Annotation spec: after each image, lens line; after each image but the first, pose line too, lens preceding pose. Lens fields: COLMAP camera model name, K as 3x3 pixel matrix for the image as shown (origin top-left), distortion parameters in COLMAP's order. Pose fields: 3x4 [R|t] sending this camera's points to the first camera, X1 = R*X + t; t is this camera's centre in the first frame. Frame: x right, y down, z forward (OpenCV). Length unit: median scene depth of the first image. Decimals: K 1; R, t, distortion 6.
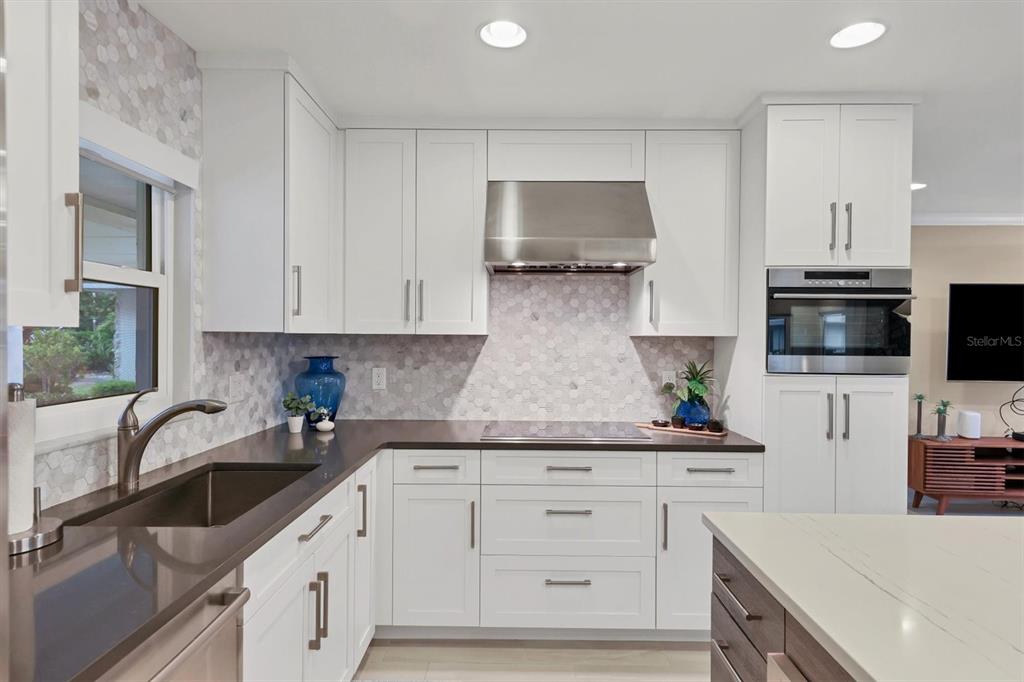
lens RADIAL K [[557.1, 0, 513.2], [0, 557.1, 344.5], [0, 0, 1]] dist [-0.002572, 0.004607]
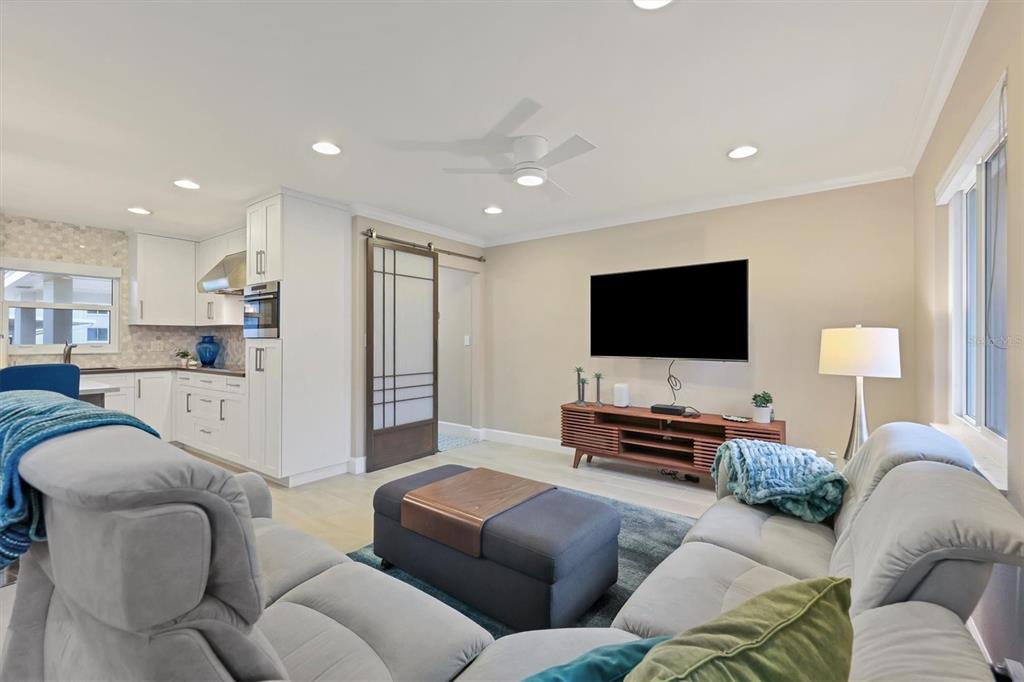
lens RADIAL K [[444.6, 0, 520.4], [0, 444.6, 340.6], [0, 0, 1]] dist [0.002580, -0.000752]
pose [[0.818483, -0.009095, -0.574459, 2.024890], [0.000361, 0.999883, -0.015316, 0.078006], [0.574531, 0.012329, 0.818390, 0.220085]]
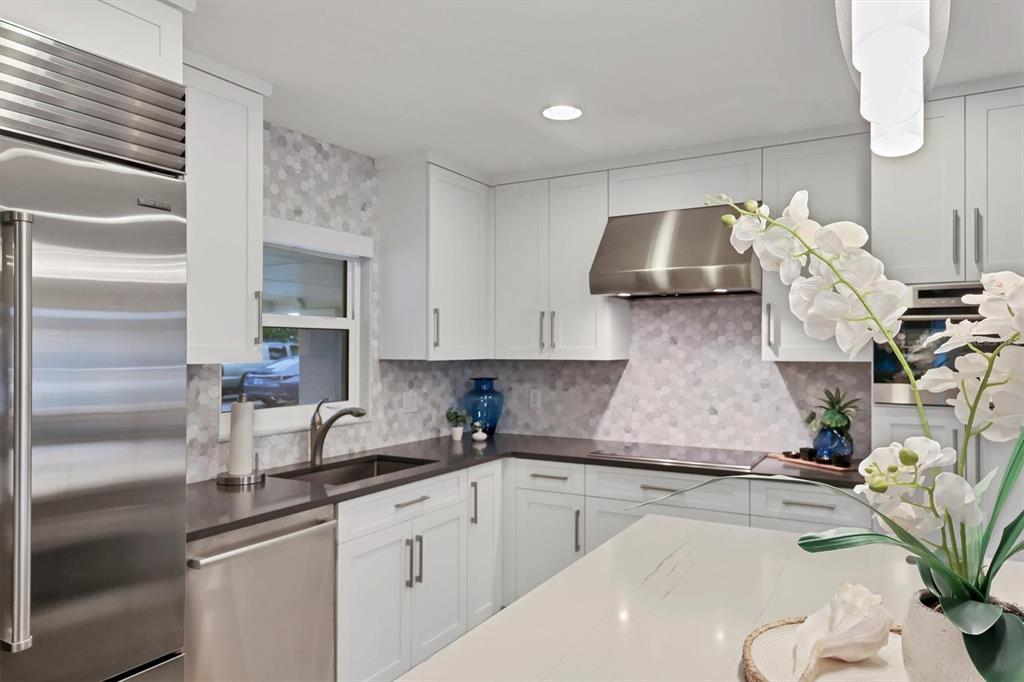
lens RADIAL K [[665.2, 0, 507.1], [0, 665.2, 351.1], [0, 0, 1]] dist [-0.005032, -0.001779]
pose [[0.867658, -0.007321, -0.497108, 0.431764], [-0.000153, 0.999888, -0.014993, -0.015802], [0.497161, 0.013085, 0.867559, -0.213862]]
